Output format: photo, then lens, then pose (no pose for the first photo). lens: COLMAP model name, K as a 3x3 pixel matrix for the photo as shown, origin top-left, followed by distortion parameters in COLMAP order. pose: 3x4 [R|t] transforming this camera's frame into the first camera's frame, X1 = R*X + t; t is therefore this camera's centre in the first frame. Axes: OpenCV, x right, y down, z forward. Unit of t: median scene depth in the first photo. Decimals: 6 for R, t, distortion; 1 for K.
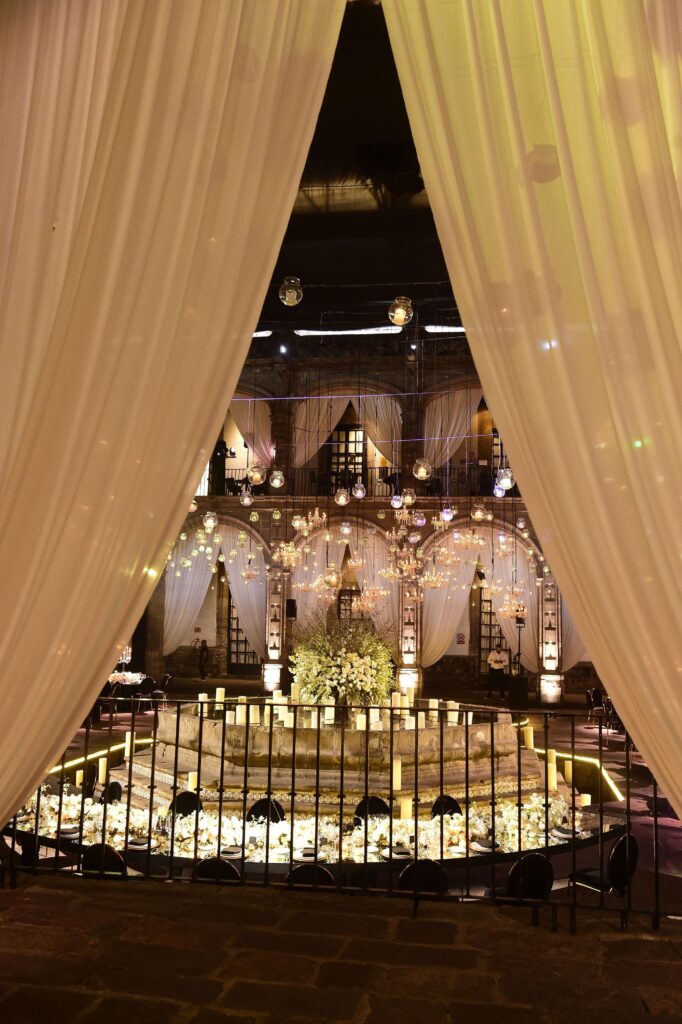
lens RADIAL K [[946.4, 0, 341.0], [0, 946.4, 512.0], [0, 0, 1]] dist [-0.000848, 0.000749]
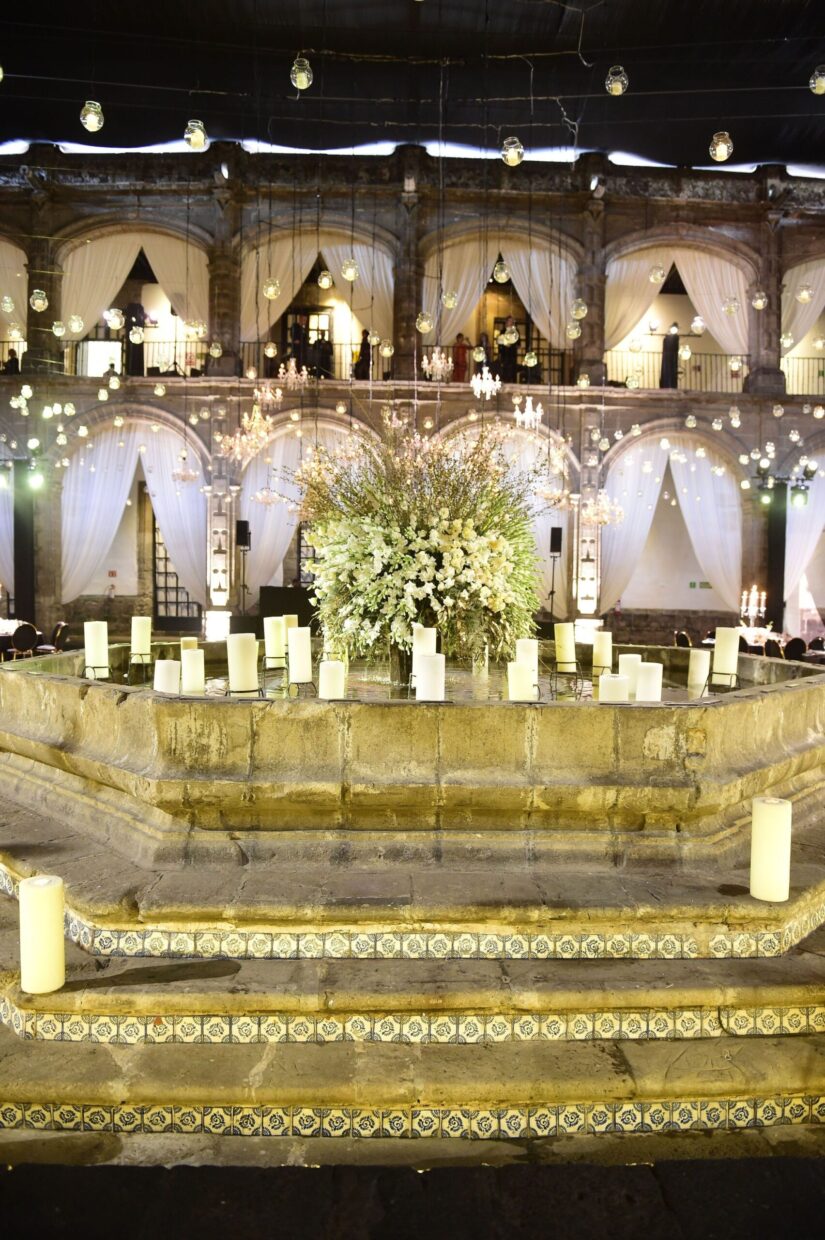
lens RADIAL K [[849.9, 0, 412.5], [0, 849.9, 620.0], [0, 0, 1]] dist [-0.047848, -0.002224]
pose [[0.983729, -0.012566, 0.179219, -0.041413], [-0.012599, 0.990270, 0.138590, 0.074409], [-0.179217, -0.138592, 0.973999, 0.333801]]
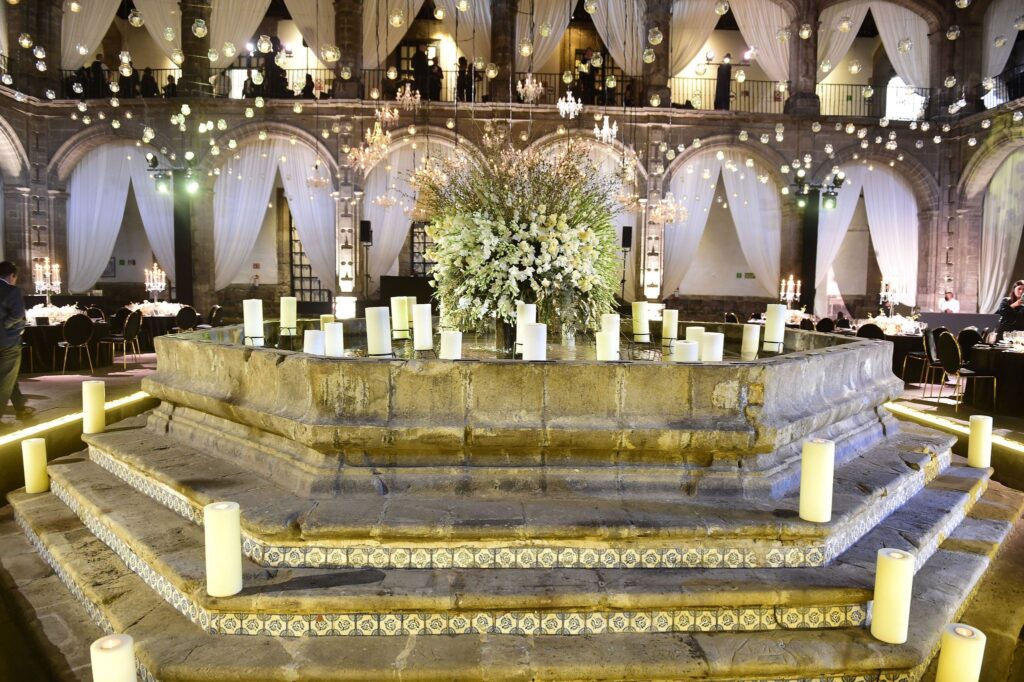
lens RADIAL K [[704.3, 0, 508.6], [0, 704.3, 341.7], [0, 0, 1]] dist [-0.046488, 0.000676]
pose [[0.982468, -0.022093, 0.185119, -0.044763], [-0.013356, 0.982061, 0.188088, 0.076670], [-0.185954, -0.187263, 0.964548, 0.333882]]
